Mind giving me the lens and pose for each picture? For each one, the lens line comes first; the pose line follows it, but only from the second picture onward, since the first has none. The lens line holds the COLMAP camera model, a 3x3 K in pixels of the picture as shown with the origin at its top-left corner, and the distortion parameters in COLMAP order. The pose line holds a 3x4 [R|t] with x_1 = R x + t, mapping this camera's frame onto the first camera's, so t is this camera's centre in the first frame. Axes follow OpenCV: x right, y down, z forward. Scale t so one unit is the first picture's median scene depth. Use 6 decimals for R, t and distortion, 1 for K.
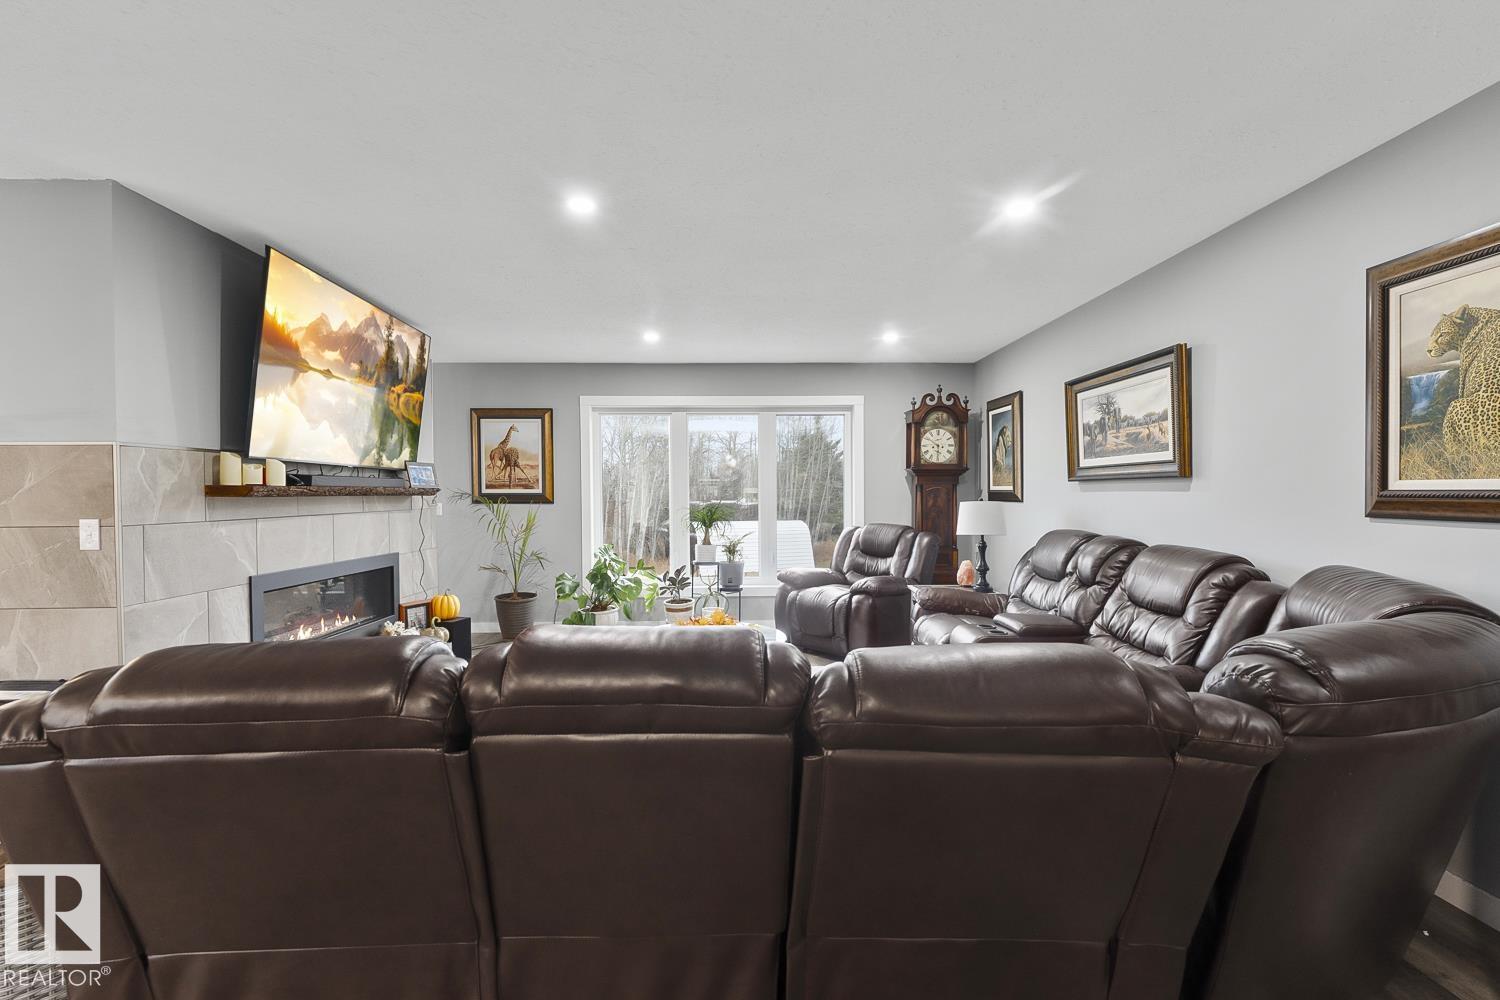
lens RADIAL K [[654.6, 0, 753.5], [0, 654.6, 497.8], [0, 0, 1]] dist [-0.000689, 0.000236]
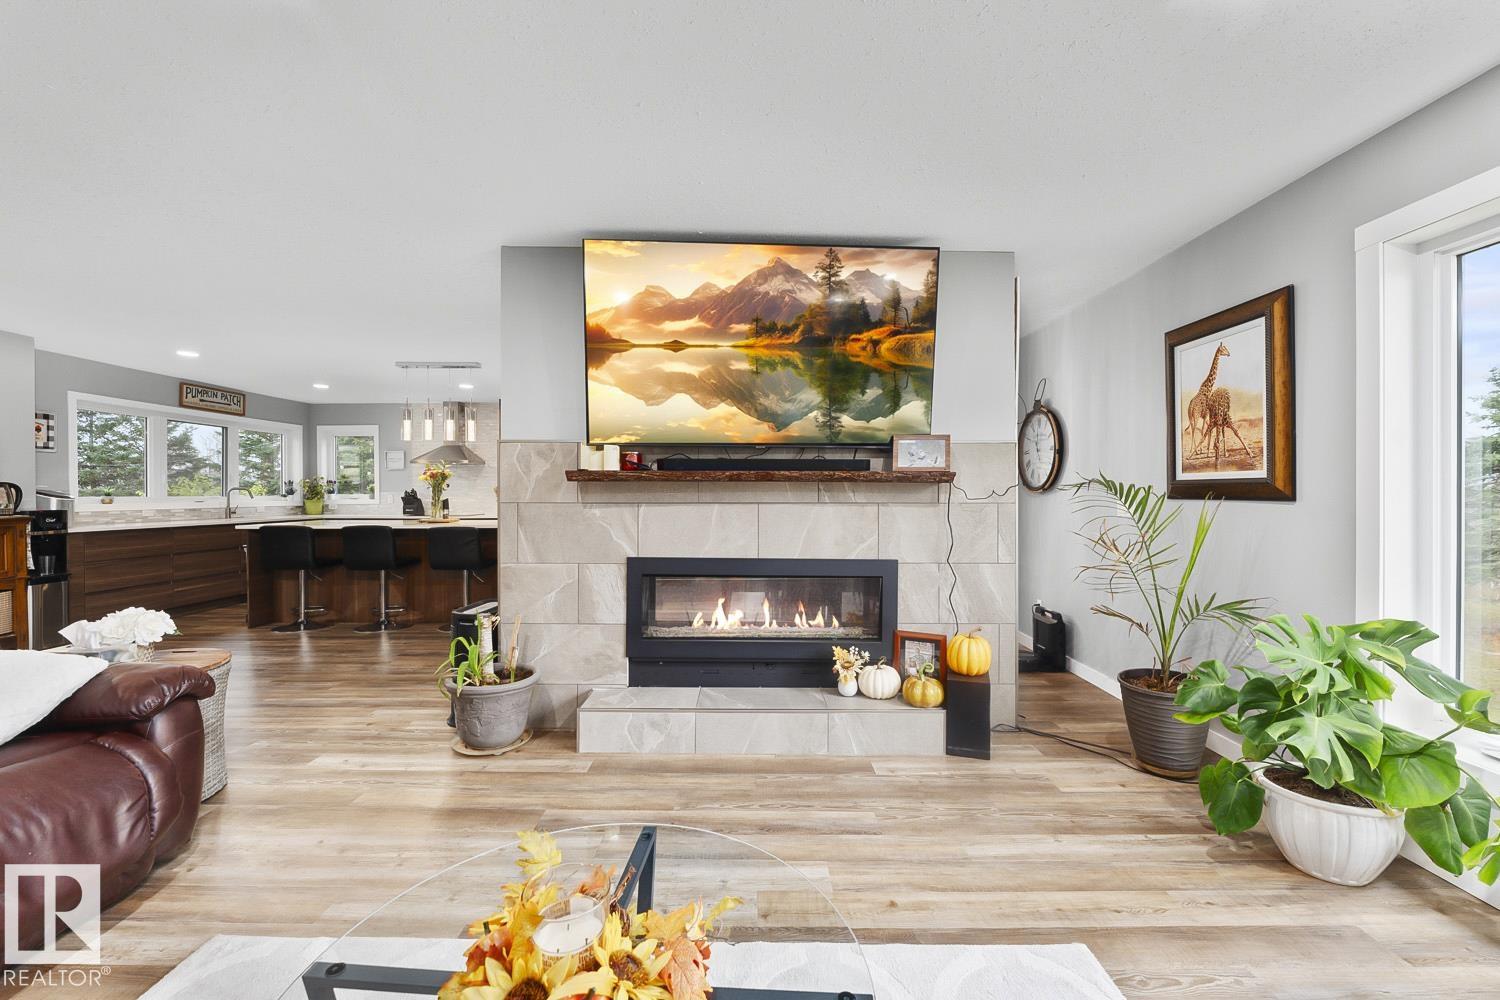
lens RADIAL K [[602.1, 0, 749.5], [0, 602.1, 495.9], [0, 0, 1]] dist [-0.004960, 0.000315]
pose [[-0.025834, 0.007576, -0.999638, 0.151422], [-0.010538, 0.999914, 0.007850, 0.008681], [0.999611, 0.010737, -0.025752, 0.926470]]
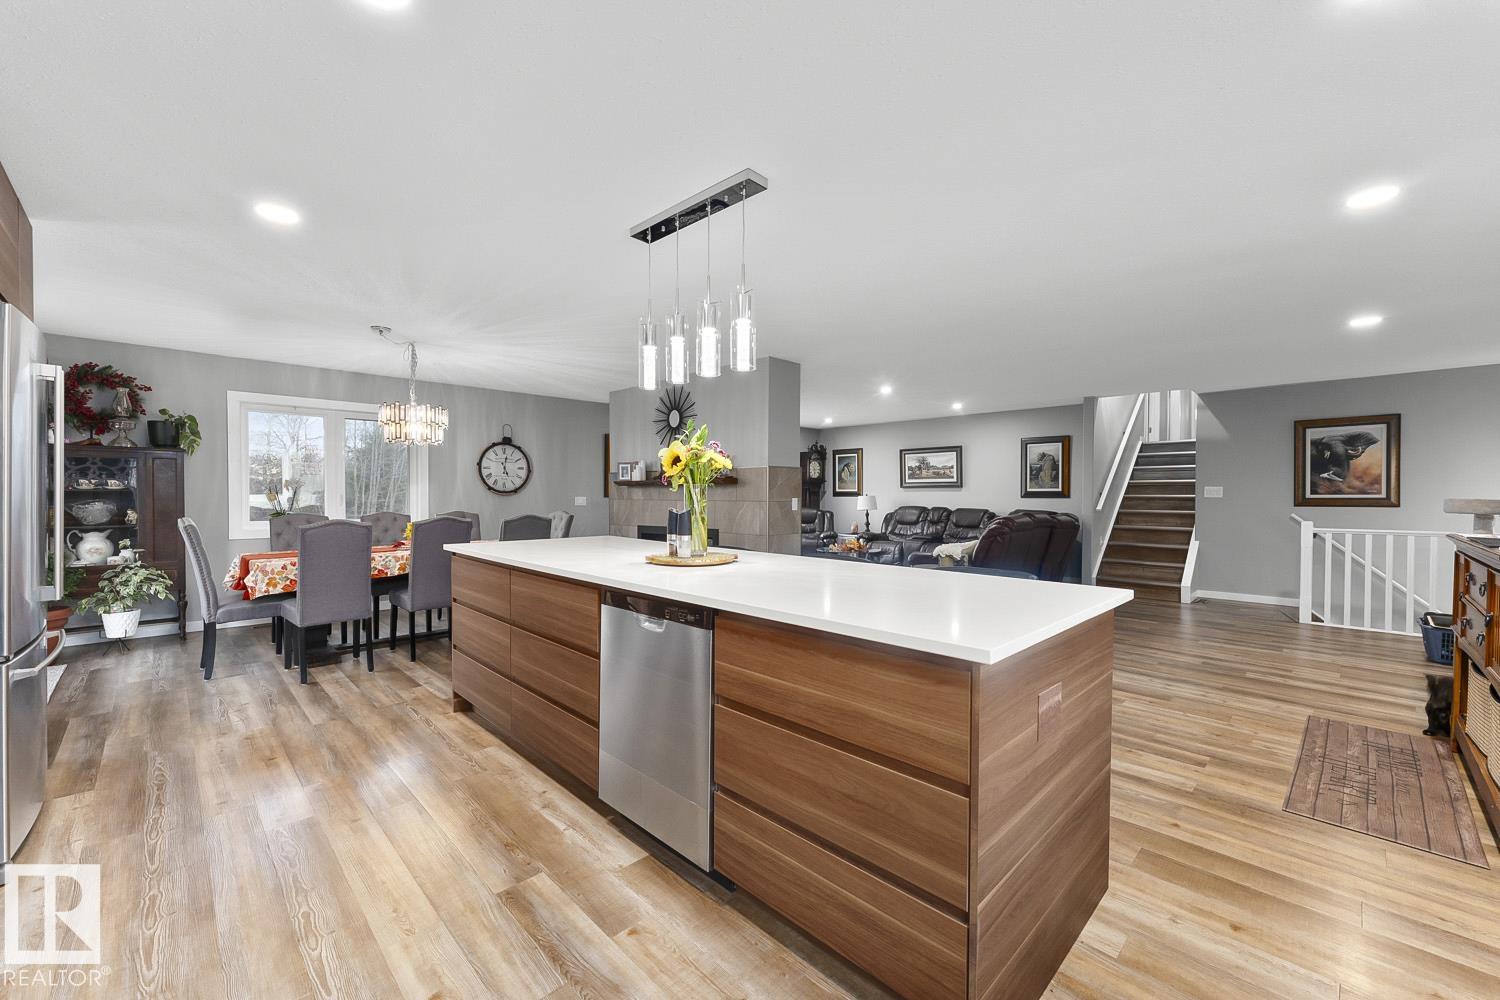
lens RADIAL K [[596.8, 0, 752.9], [0, 596.8, 497.3], [0, 0, 1]] dist [0.001217, 0.000256]
pose [[0.727143, 0.002531, 0.686481, -1.605856], [0.001811, 0.999983, -0.005606, 0.025629], [-0.686483, 0.005320, 0.727126, -0.325631]]
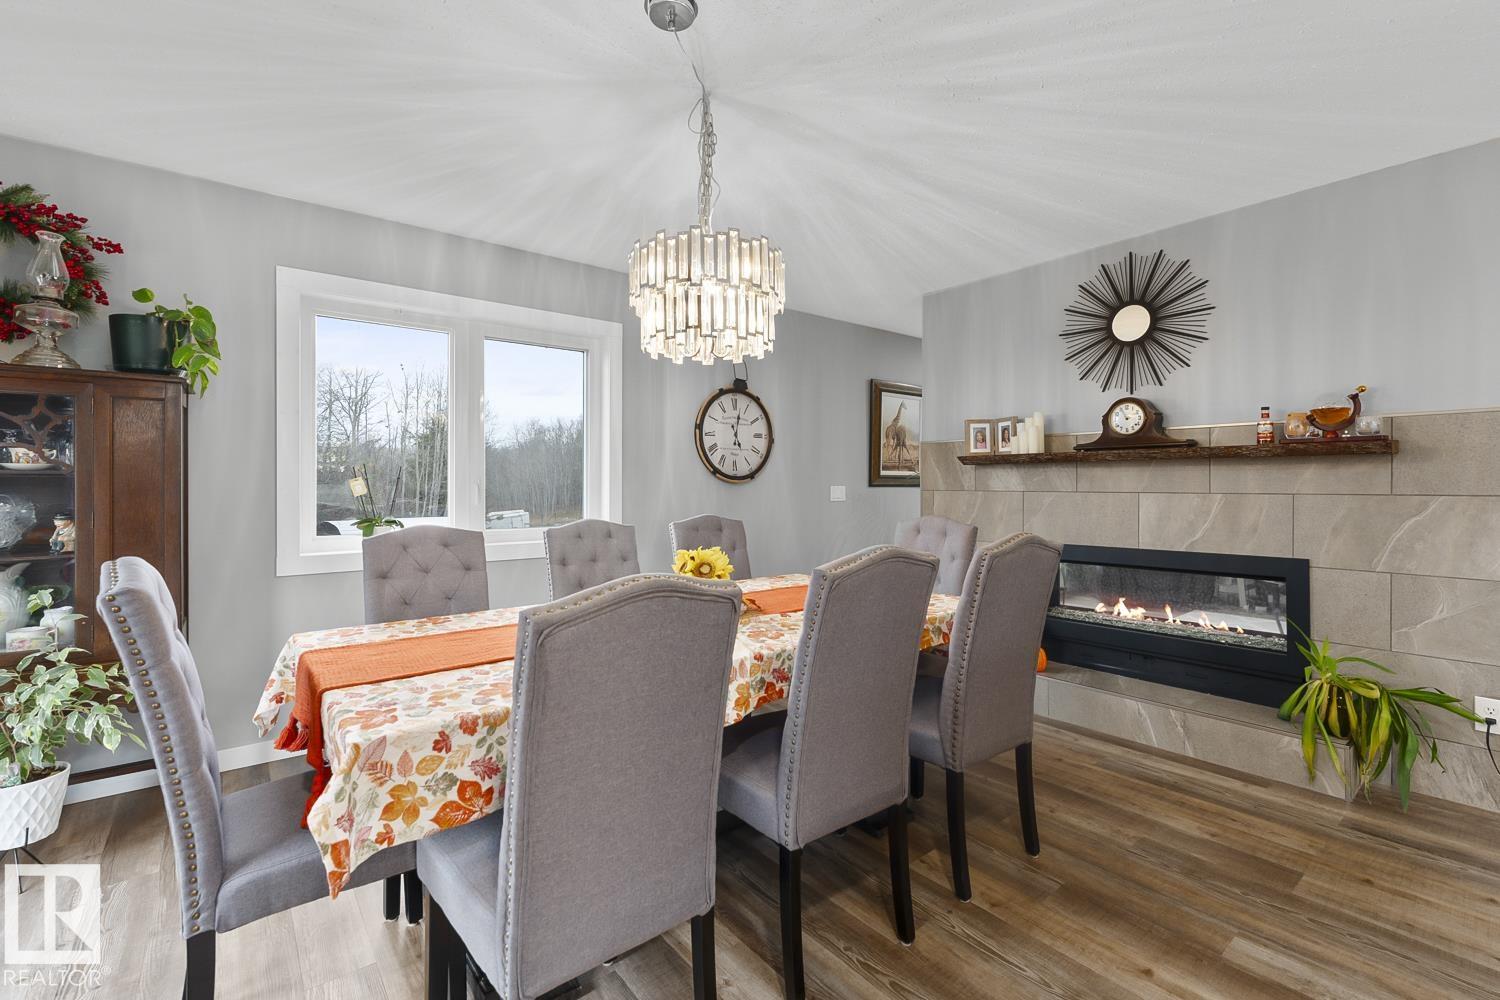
lens RADIAL K [[652.1, 0, 746.4], [0, 652.1, 481.6], [0, 0, 1]] dist [-0.000382, -0.000138]
pose [[0.798731, 0.007190, 0.601645, -1.561086], [0.001957, 0.999892, -0.014547, 0.020734], [-0.601685, 0.012797, 0.798631, 0.571923]]
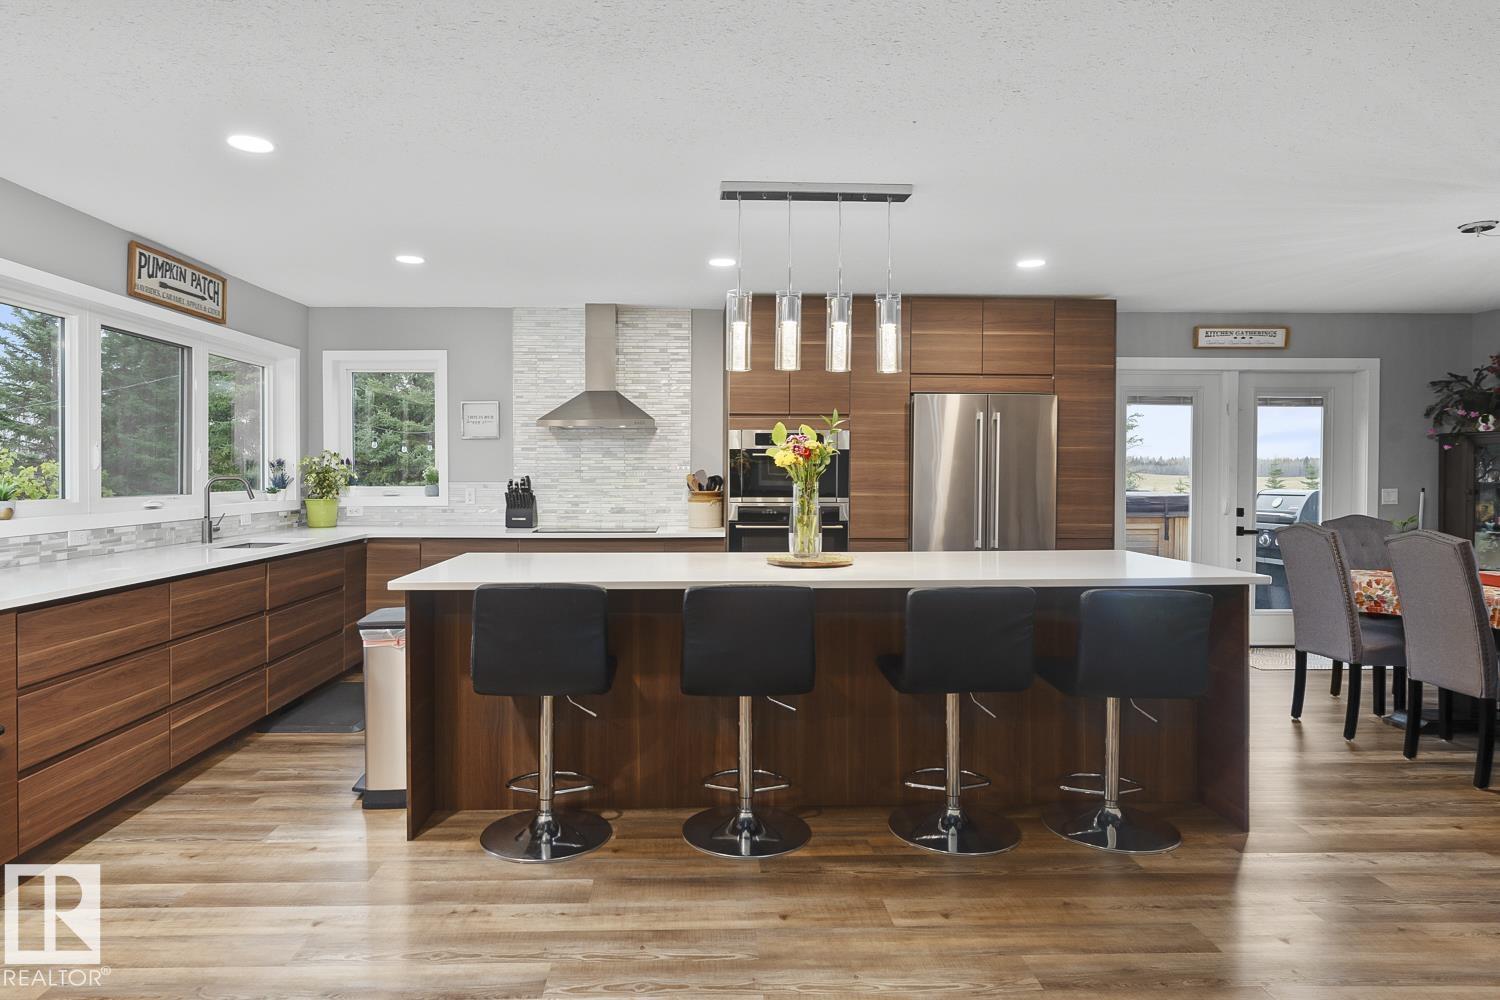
lens RADIAL K [[858.8, 0, 707.1], [0, 858.8, 481.1], [0, 0, 1]] dist [0.002111, -0.000190]
pose [[-0.004857, 0.013432, -0.999898, -0.381639], [-0.012020, 0.999837, 0.013490, -0.002747], [0.999916, 0.012085, -0.004695, 0.072300]]
